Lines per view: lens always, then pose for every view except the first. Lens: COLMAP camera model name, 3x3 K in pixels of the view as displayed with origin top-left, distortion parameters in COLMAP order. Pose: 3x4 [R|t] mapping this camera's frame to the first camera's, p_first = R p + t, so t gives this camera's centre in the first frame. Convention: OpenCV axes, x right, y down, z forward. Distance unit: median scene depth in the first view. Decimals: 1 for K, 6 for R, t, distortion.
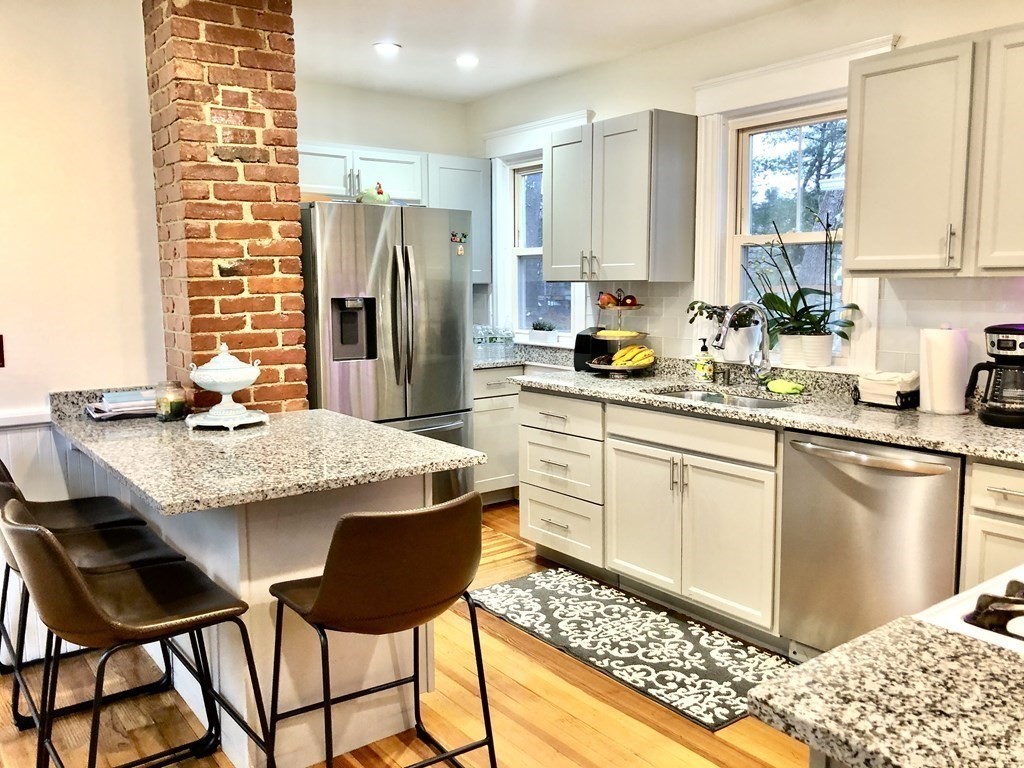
lens RADIAL K [[843.3, 0, 513.6], [0, 843.3, 383.8], [0, 0, 1]] dist [0.048457, -0.045403]
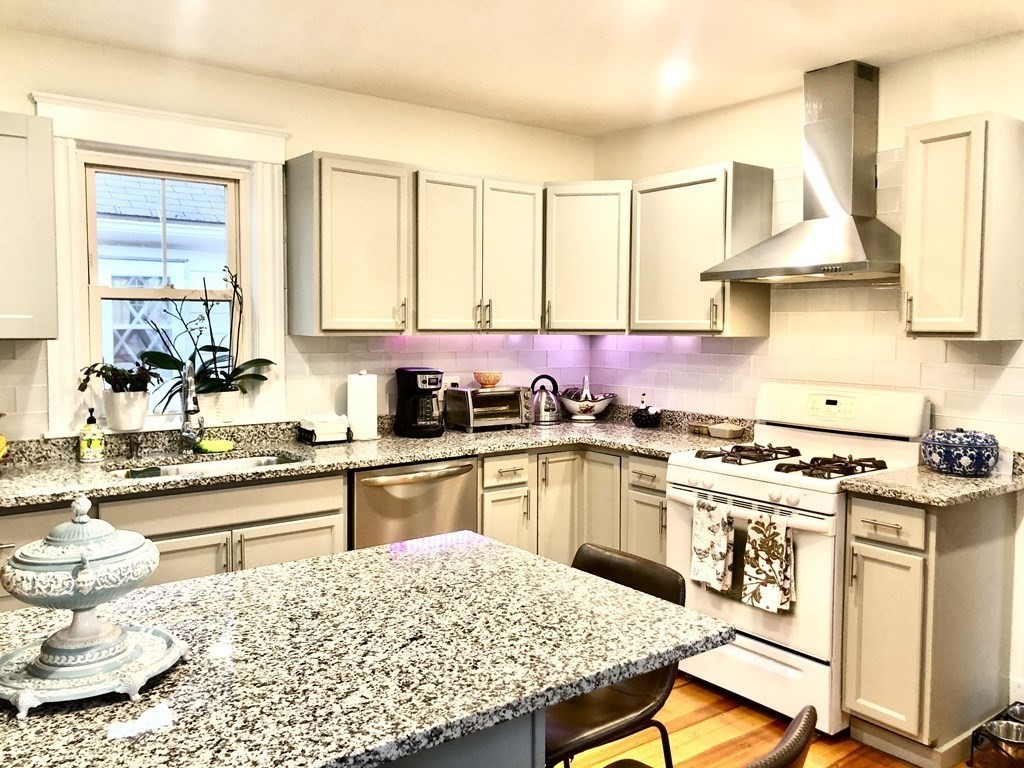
lens RADIAL K [[843.3, 0, 510.0], [0, 843.3, 372.9], [0, 0, 1]] dist [0.048457, -0.045403]
pose [[-0.010582, -0.050796, 0.998653, -0.735368], [0.118884, 0.991561, 0.051695, -0.100324], [-0.992852, 0.119271, -0.004454, 0.728812]]
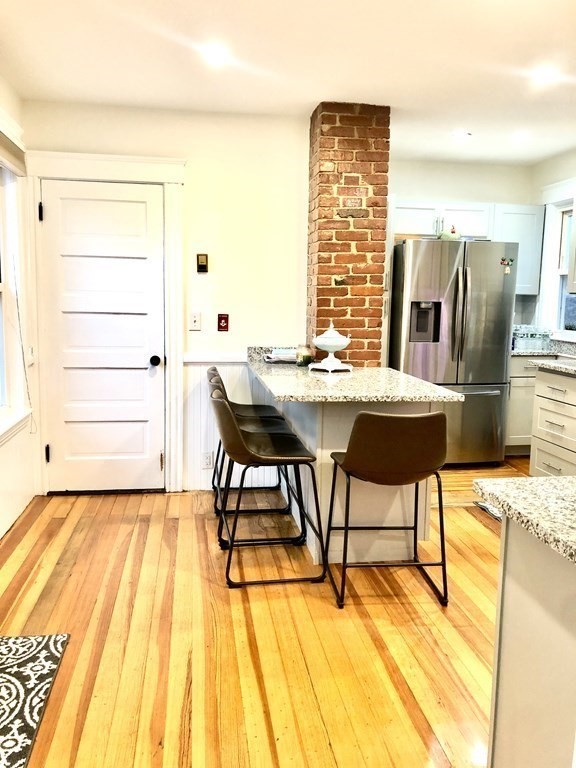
lens RADIAL K [[632.4, 0, 286.7], [0, 632.4, 384.1], [0, 0, 1]] dist [0.048457, -0.045403]
pose [[0.880213, 0.088075, -0.466335, 0.180501], [-0.081235, 0.996087, 0.034794, 0.036467], [0.467575, 0.007257, 0.883923, -0.178438]]
